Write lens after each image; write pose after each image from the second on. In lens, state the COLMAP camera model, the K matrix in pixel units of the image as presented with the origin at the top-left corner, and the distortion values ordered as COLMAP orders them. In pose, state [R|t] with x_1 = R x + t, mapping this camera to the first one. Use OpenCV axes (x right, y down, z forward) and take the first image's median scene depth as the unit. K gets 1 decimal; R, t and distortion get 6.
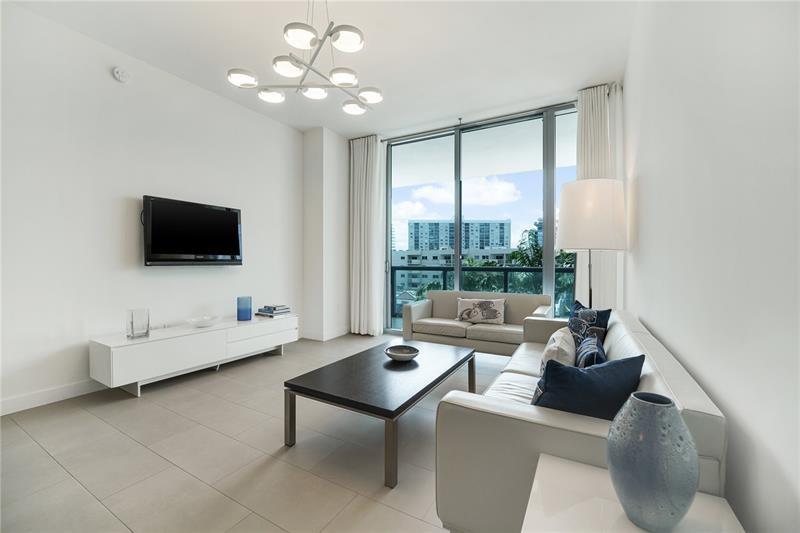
lens RADIAL K [[331.1, 0, 384.7], [0, 331.1, 262.6], [0, 0, 1]] dist [-0.018731, -0.000794]
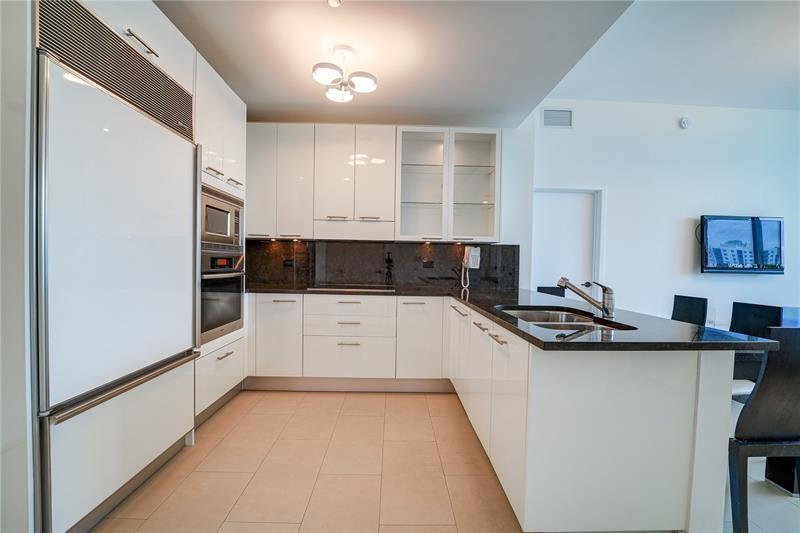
lens RADIAL K [[331.1, 0, 404.8], [0, 331.1, 265.5], [0, 0, 1]] dist [-0.018731, -0.000794]
pose [[0.536468, 0.023543, -0.843592, -0.264014], [-0.023076, 0.999646, 0.013223, -0.008632], [0.843605, 0.012373, 0.536822, -0.510558]]
